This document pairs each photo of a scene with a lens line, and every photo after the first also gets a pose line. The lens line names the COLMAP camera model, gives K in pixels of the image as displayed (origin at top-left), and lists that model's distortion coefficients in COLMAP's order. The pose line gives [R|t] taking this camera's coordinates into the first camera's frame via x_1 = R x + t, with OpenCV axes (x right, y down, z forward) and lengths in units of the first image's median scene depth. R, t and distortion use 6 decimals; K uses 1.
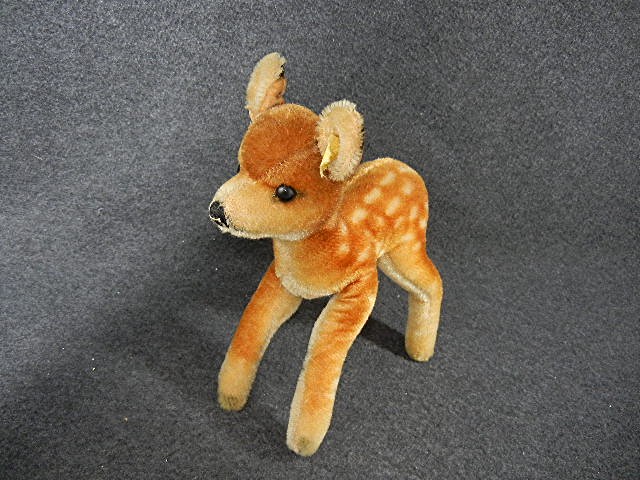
lens RADIAL K [[537.8, 0, 318.6], [0, 537.8, 240.5], [0, 0, 1]] dist [0.000814, -0.000338]
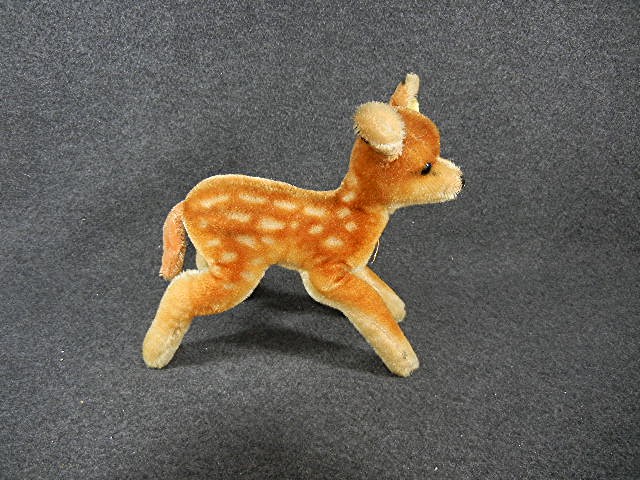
lens RADIAL K [[537.8, 0, 319.9], [0, 537.8, 242.3], [0, 0, 1]] dist [0.000814, -0.000338]
pose [[0.993845, -0.039459, -0.103513, 0.193542], [0.034005, 0.997965, -0.053938, 0.065548], [0.105431, 0.050086, 0.993164, -0.038668]]
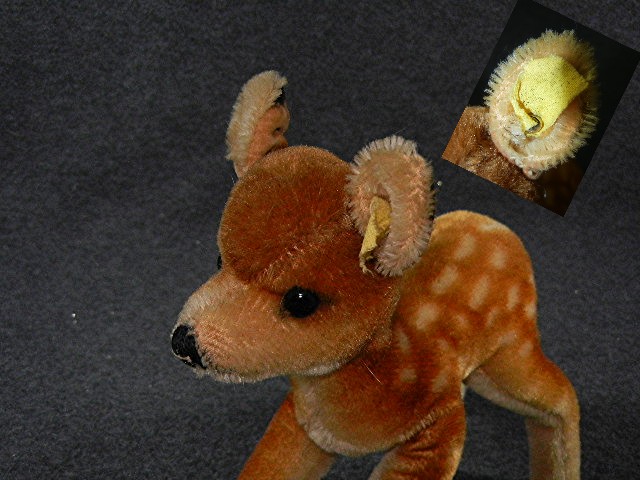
lens RADIAL K [[696.2, 0, 324.3], [0, 696.2, 243.5], [0, 0, 1]] dist [0.002761, 0.000000]
pose [[0.997250, -0.069633, -0.025355, 0.067937], [0.066024, 0.990245, -0.122703, 0.239914], [0.033652, 0.120692, 0.992119, -0.227549]]
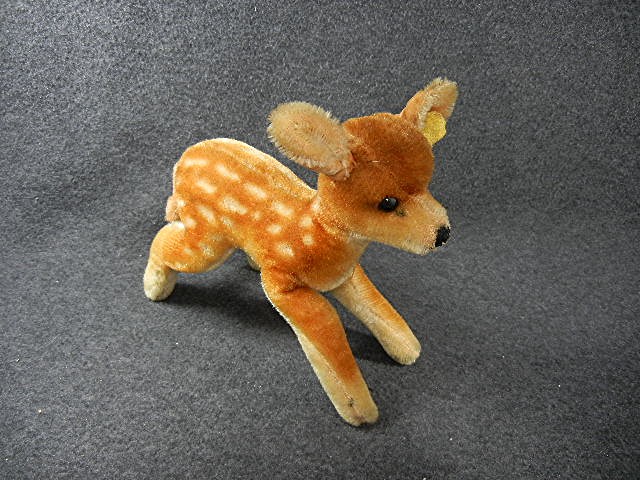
lens RADIAL K [[537.8, 0, 318.7], [0, 537.8, 239.2], [0, 0, 1]] dist [0.000814, -0.000338]
pose [[0.996188, -0.039321, -0.077872, 0.194271], [0.043293, 0.997811, 0.049993, -0.010958], [0.075735, -0.053173, 0.995709, 0.047385]]
